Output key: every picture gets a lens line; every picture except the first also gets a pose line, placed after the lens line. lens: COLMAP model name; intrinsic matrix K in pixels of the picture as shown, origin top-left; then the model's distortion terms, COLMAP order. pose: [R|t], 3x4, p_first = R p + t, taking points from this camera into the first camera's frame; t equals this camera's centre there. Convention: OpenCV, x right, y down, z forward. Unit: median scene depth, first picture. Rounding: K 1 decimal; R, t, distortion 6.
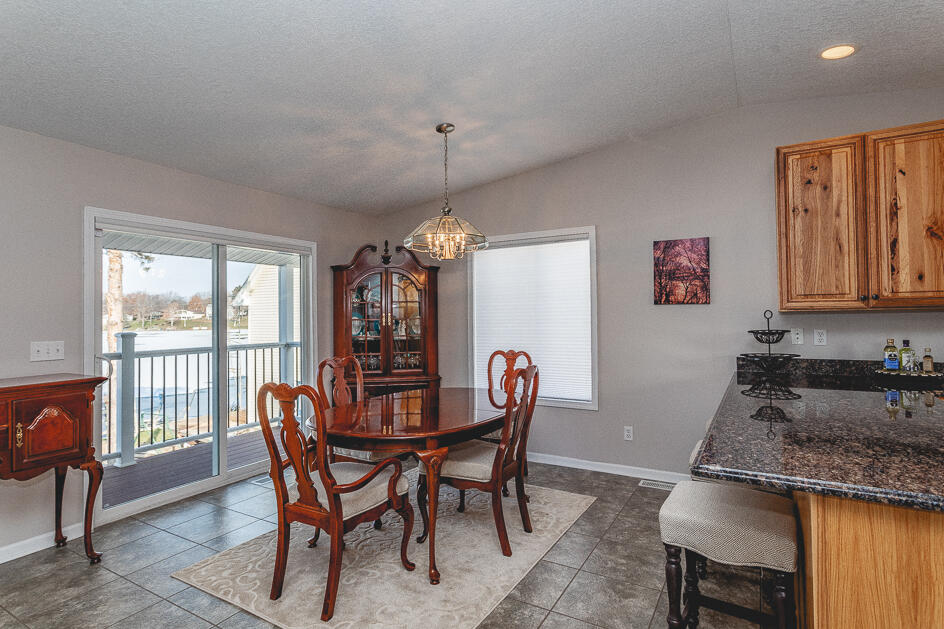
lens RADIAL K [[489.5, 0, 470.3], [0, 489.5, 303.7], [0, 0, 1]] dist [-0.005401, 0.005996]
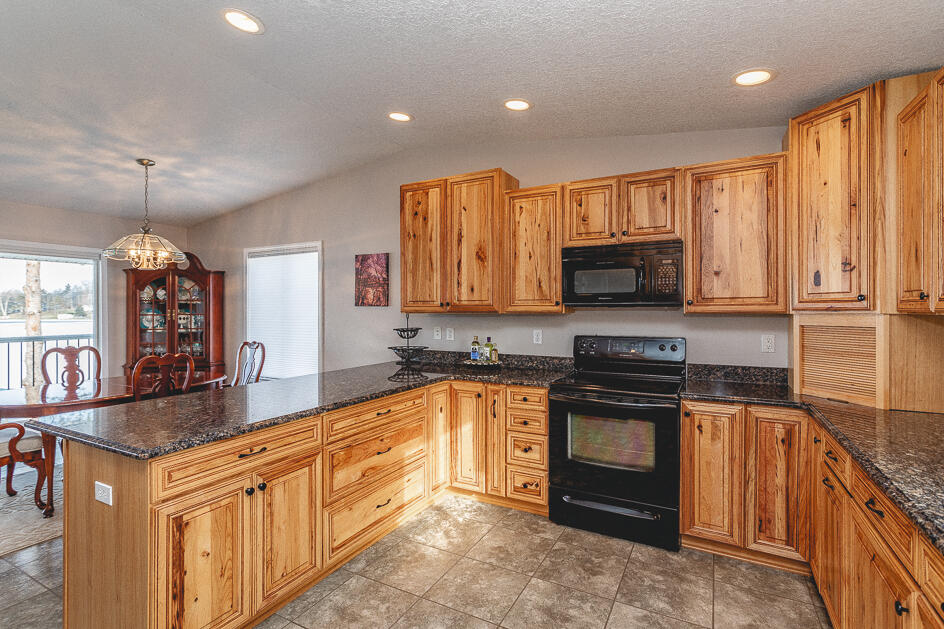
lens RADIAL K [[454.1, 0, 478.1], [0, 454.1, 309.7], [0, 0, 1]] dist [-0.001072, 0.003857]
pose [[0.999329, 0.011688, 0.034721, 0.753492], [-0.012615, 0.999566, 0.026606, -0.027606], [-0.034395, -0.027026, 0.999043, -0.188913]]
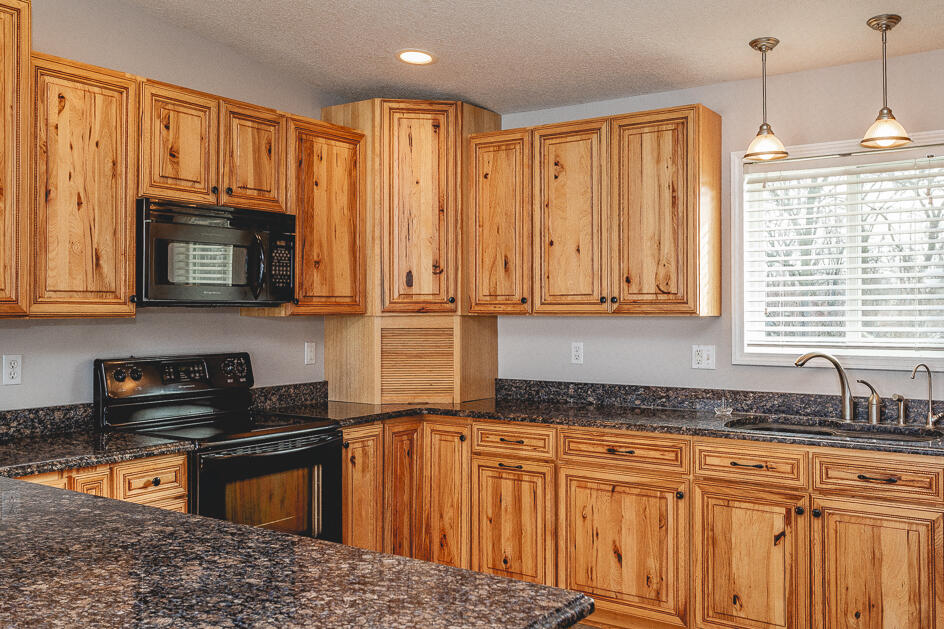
lens RADIAL K [[886.7, 0, 474.0], [0, 886.7, 308.3], [0, 0, 1]] dist [0.017598, 0.000000]
pose [[0.082975, 0.016213, 0.996420, -0.013032], [-0.026635, 0.999547, -0.014046, -0.003666], [-0.996196, -0.025374, 0.083369, 0.298318]]
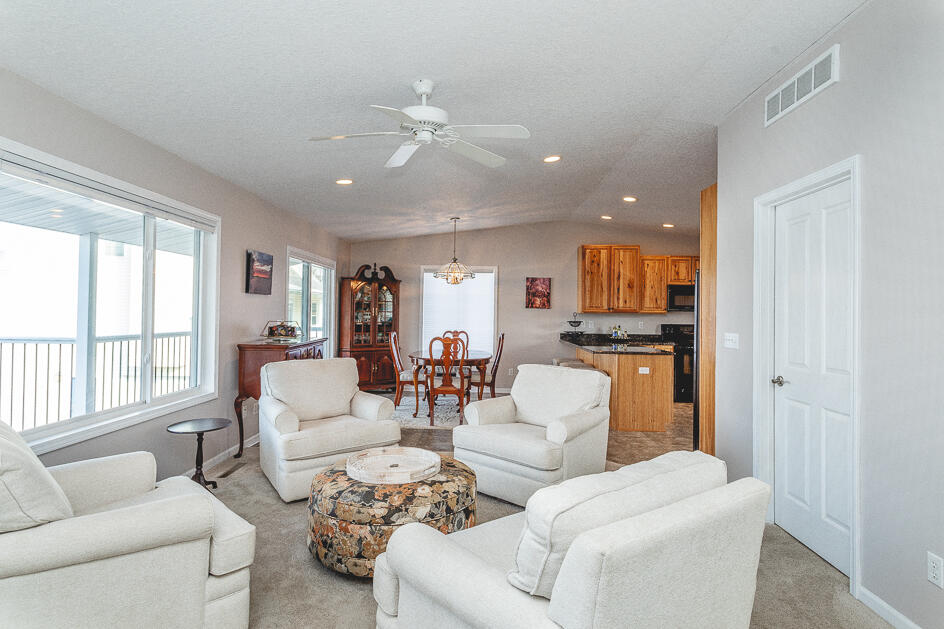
lens RADIAL K [[524.1, 0, 477.5], [0, 524.1, 299.6], [0, 0, 1]] dist [0.002605, 0.000073]
pose [[0.870014, 0.037809, 0.491576, -1.021287], [-0.037686, 0.999238, -0.010156, -0.005685], [-0.491585, -0.009690, 0.870775, -0.940733]]
